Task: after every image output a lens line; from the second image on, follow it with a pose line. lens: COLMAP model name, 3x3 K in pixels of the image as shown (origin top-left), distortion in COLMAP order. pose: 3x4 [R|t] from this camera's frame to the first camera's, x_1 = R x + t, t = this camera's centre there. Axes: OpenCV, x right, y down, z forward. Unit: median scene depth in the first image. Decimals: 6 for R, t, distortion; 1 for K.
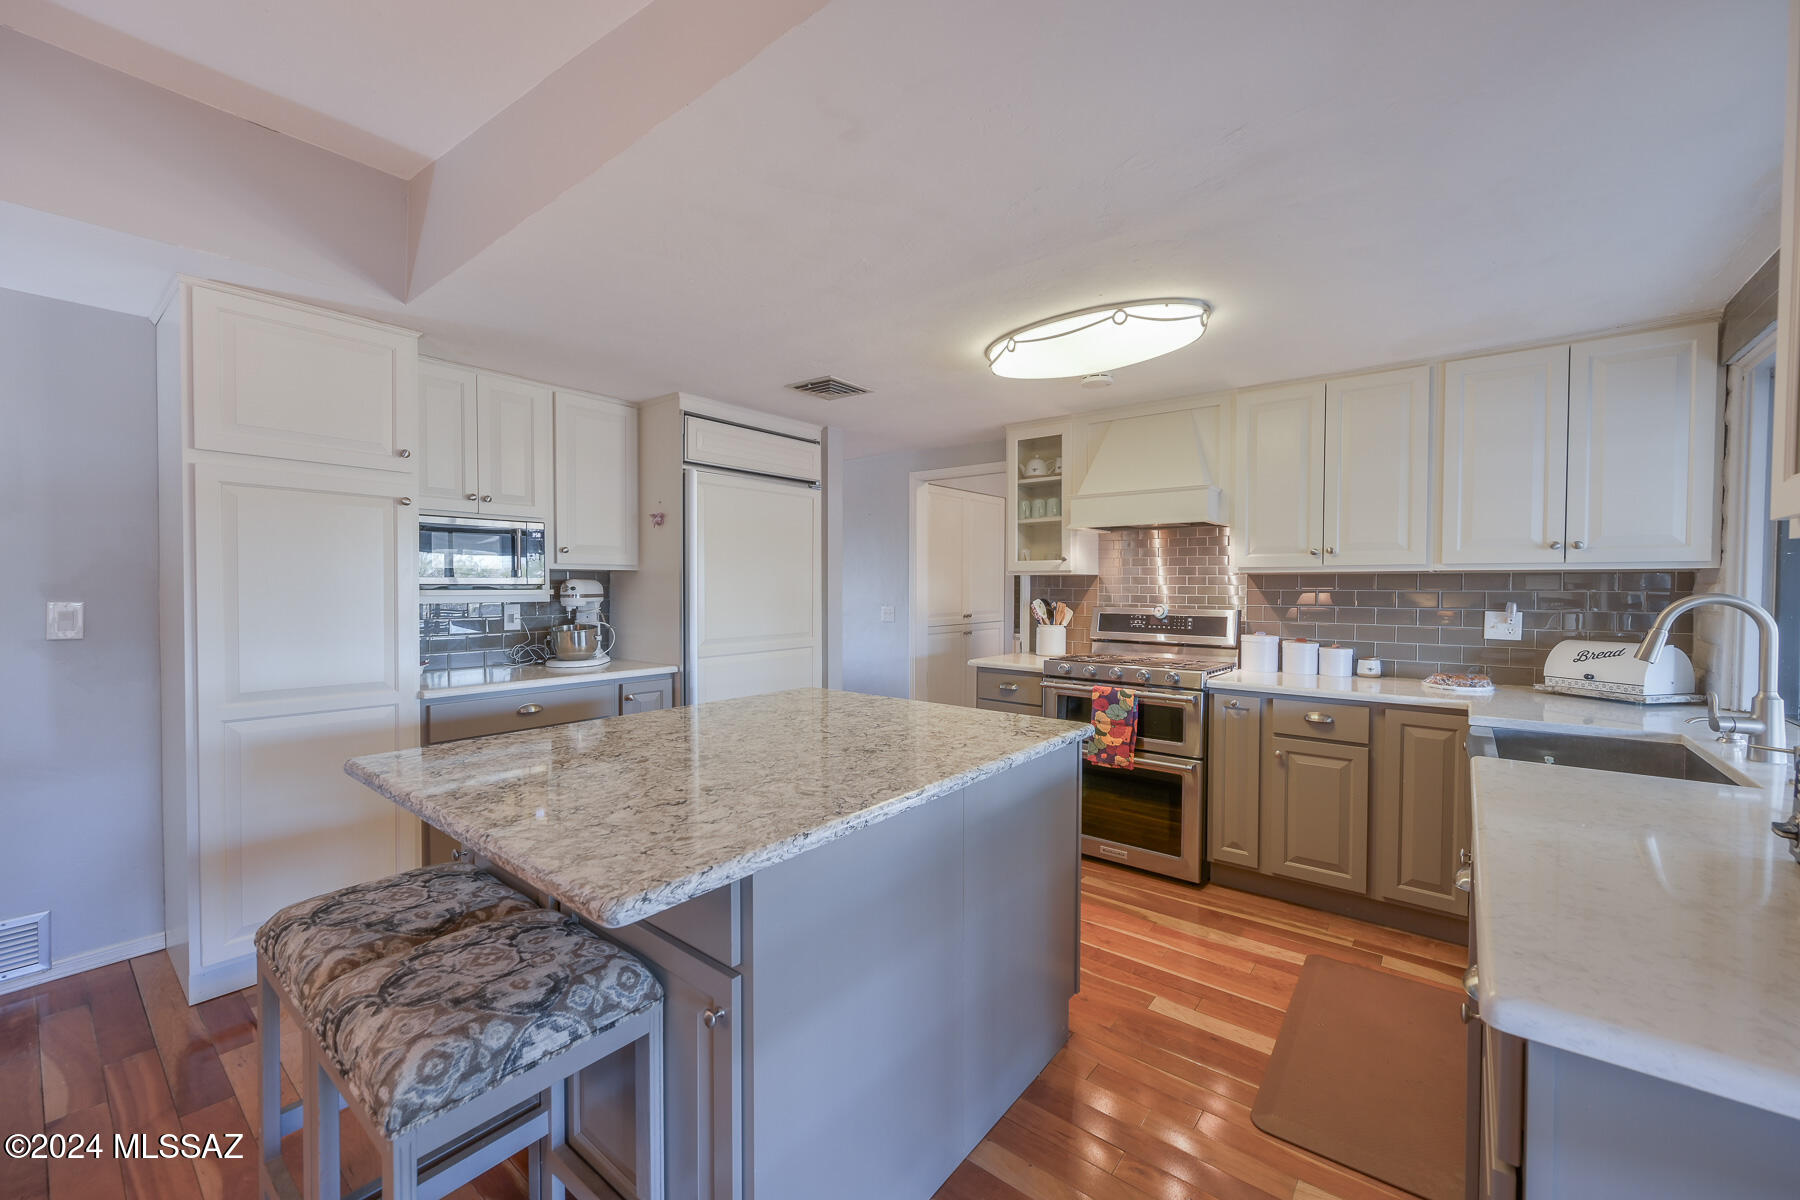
lens RADIAL K [[714.7, 0, 896.3], [0, 714.7, 606.2], [0, 0, 1]] dist [-0.001273, 0.000245]
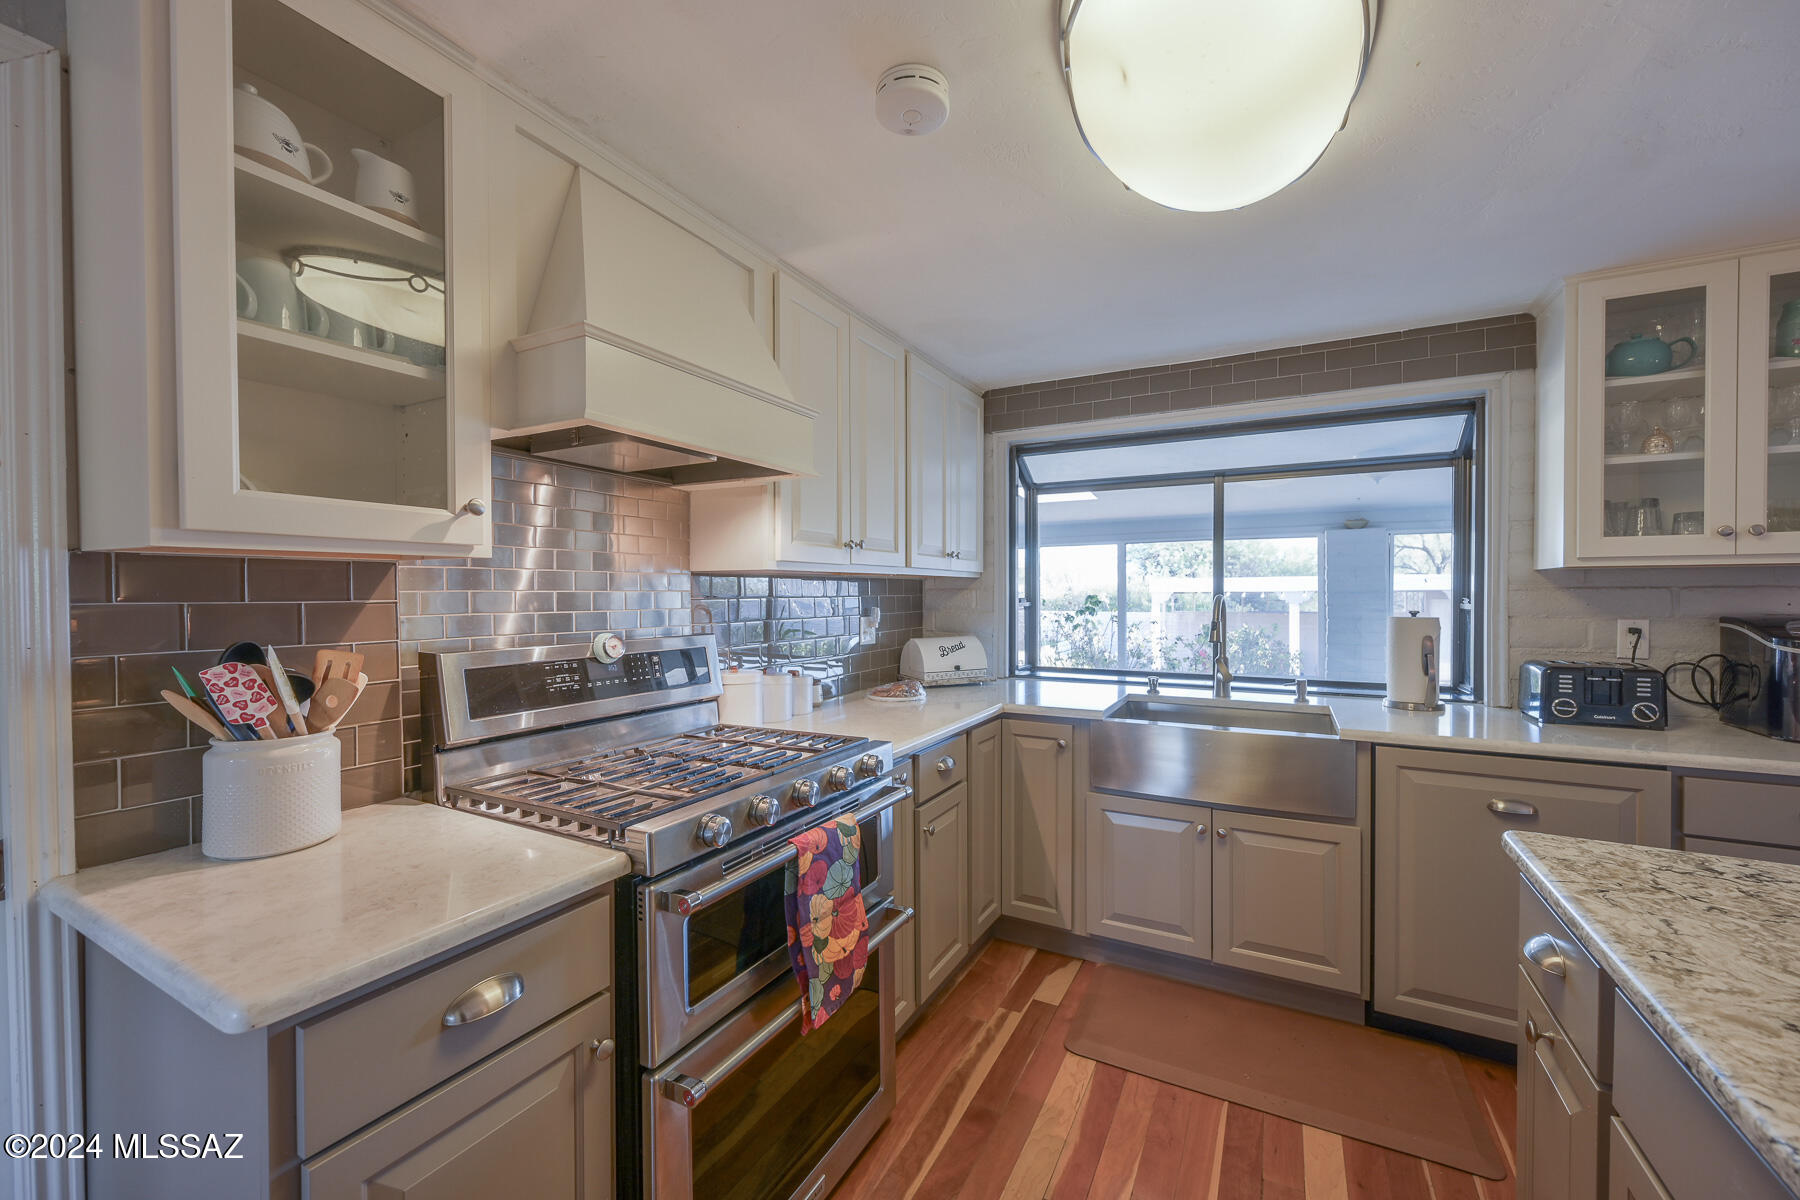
lens RADIAL K [[714.7, 0, 909.8], [0, 714.7, 596.5], [0, 0, 1]] dist [-0.001273, 0.000245]
pose [[-0.182812, -0.017201, 0.982997, -0.139140], [0.021201, 0.999545, 0.021433, -0.036955], [-0.982919, 0.024758, -0.182364, 1.040559]]
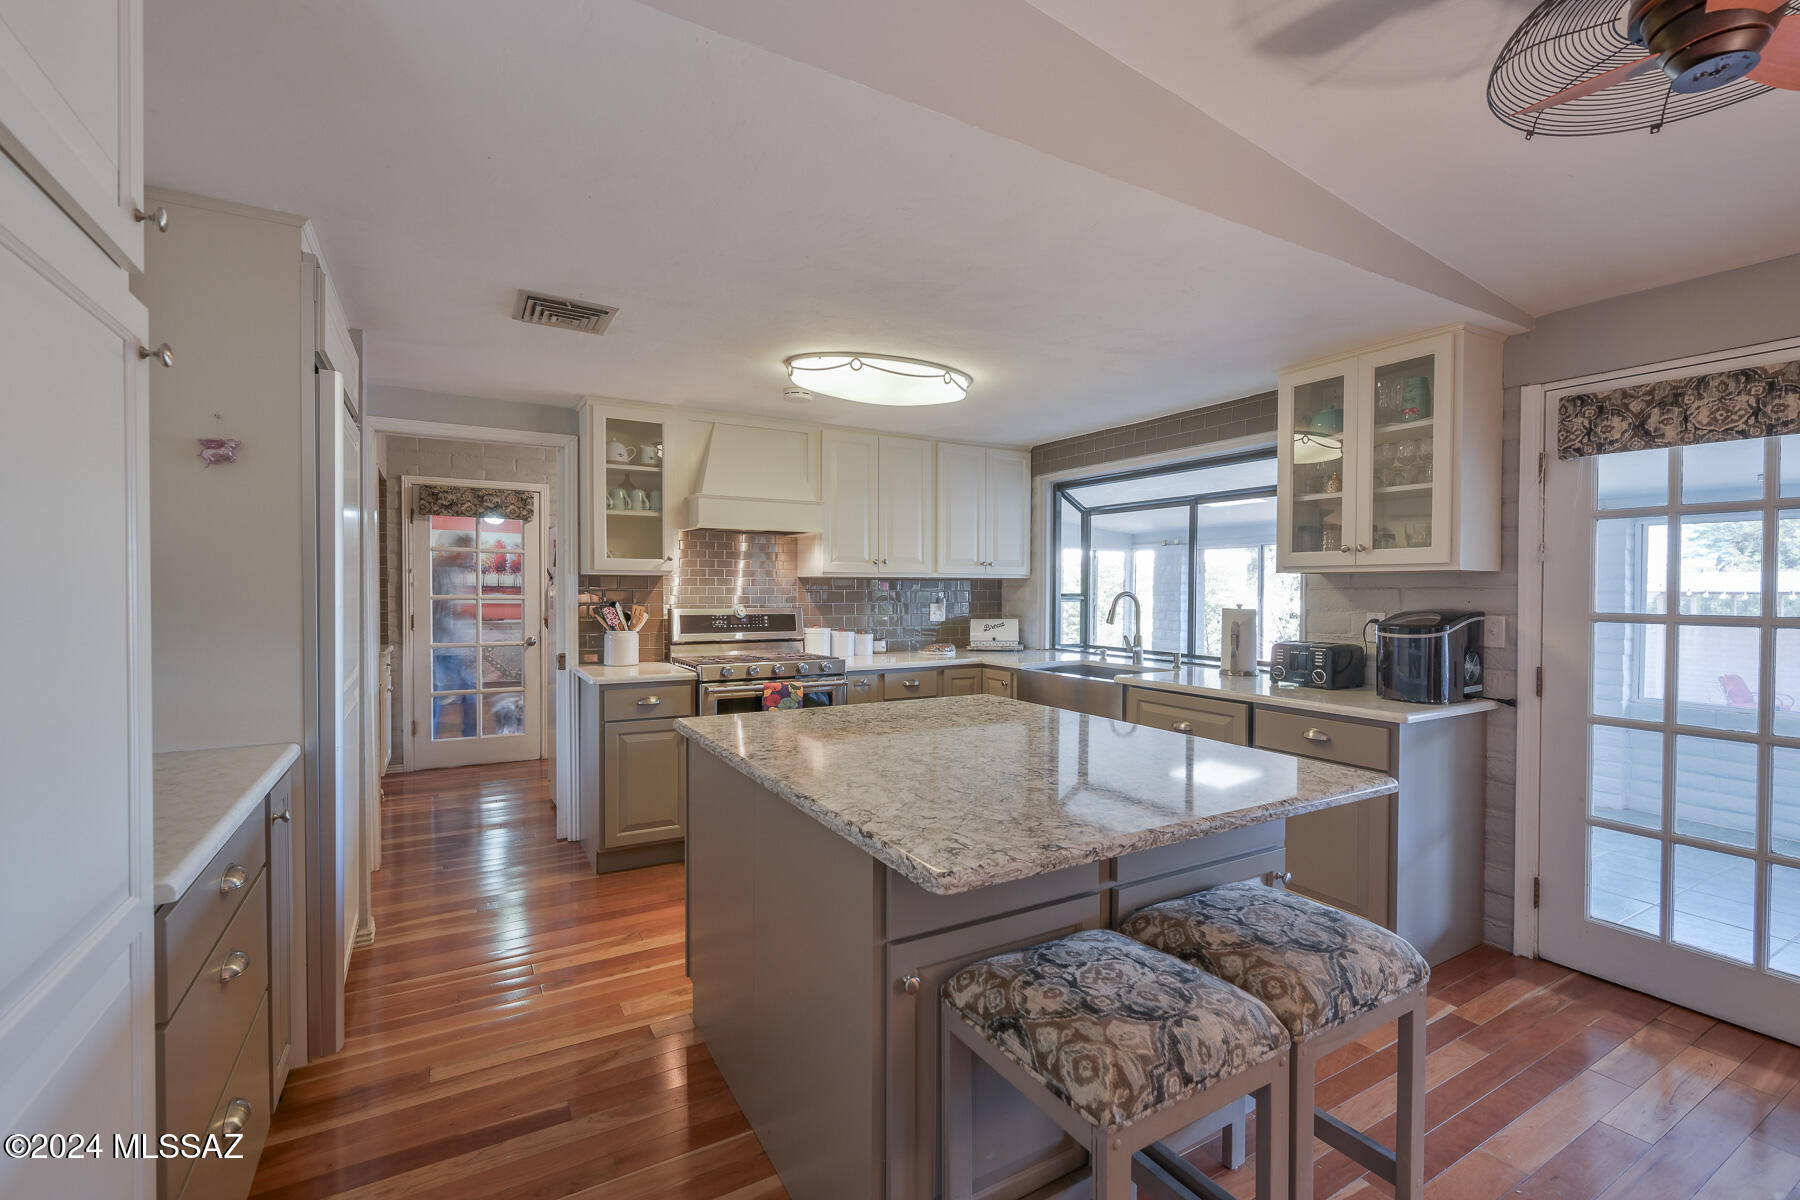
lens RADIAL K [[812.2, 0, 907.7], [0, 812.2, 591.0], [0, 0, 1]] dist [0.002353, 0.000008]
pose [[0.364926, -0.014119, 0.930930, -0.787230], [0.020252, 0.999769, 0.007224, -0.031196], [-0.930816, 0.016217, 0.365127, 0.373830]]
